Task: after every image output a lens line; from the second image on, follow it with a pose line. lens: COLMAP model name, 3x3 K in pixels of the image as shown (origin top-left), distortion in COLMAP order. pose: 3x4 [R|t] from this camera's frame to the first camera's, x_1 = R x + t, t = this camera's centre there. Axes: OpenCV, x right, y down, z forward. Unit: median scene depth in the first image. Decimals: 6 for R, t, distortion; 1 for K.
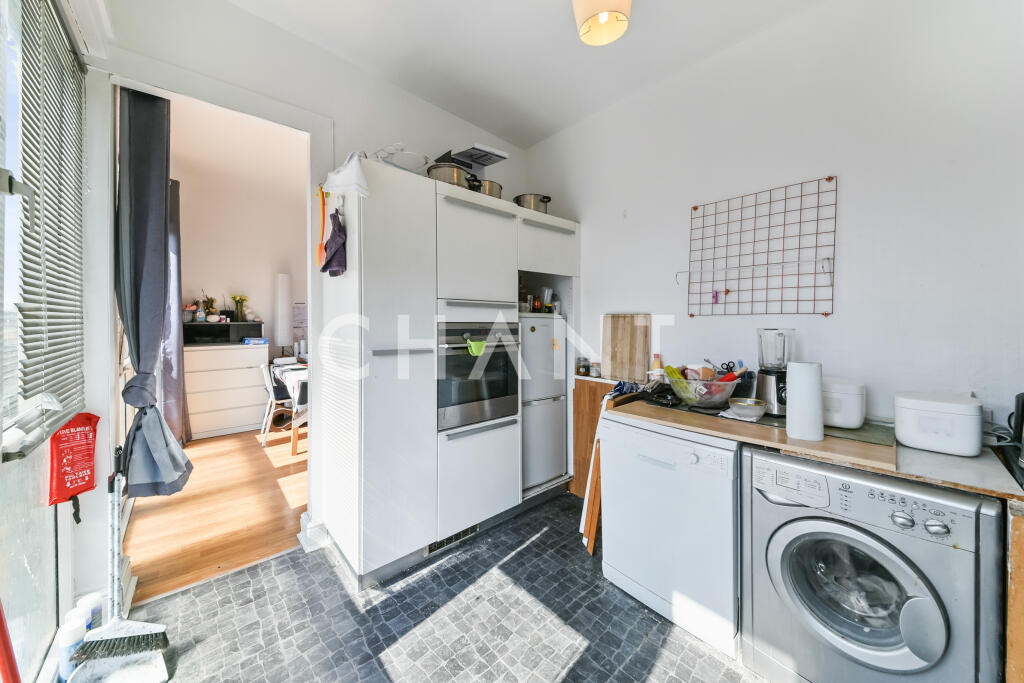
lens RADIAL K [[363.4, 0, 511.6], [0, 363.4, 323.9], [0, 0, 1]] dist [0.000201, -0.000072]
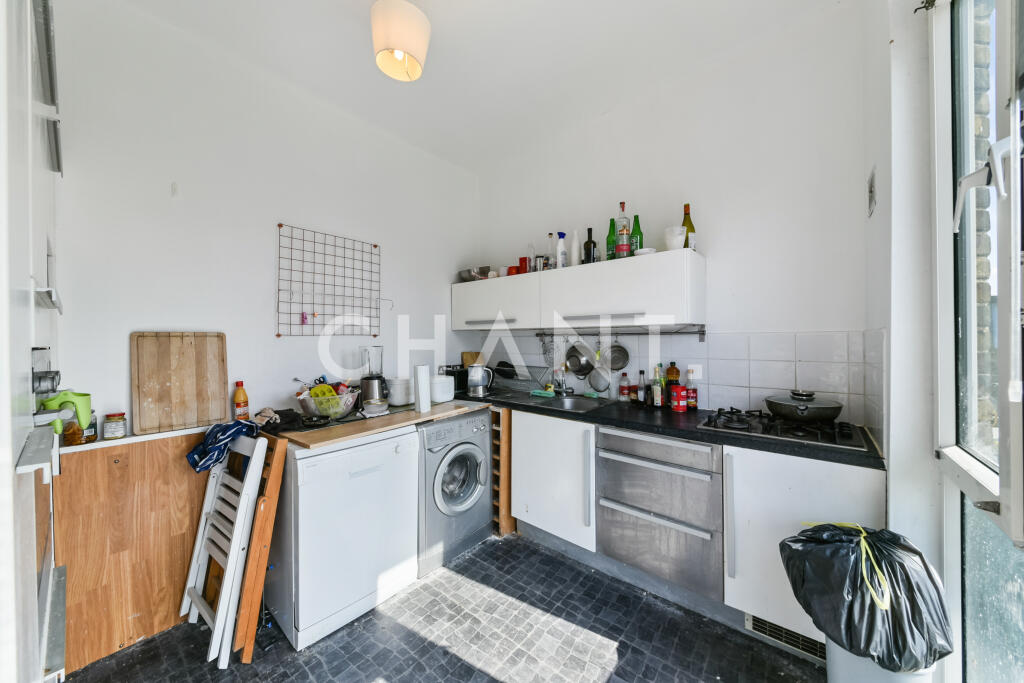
lens RADIAL K [[362.2, 0, 494.4], [0, 362.2, 339.1], [0, 0, 1]] dist [-0.000118, -0.000114]
pose [[-0.129521, 0.004015, 0.991569, -0.653846], [0.018153, 0.999834, -0.001677, -0.001904], [-0.991410, 0.017783, -0.129573, 0.689423]]
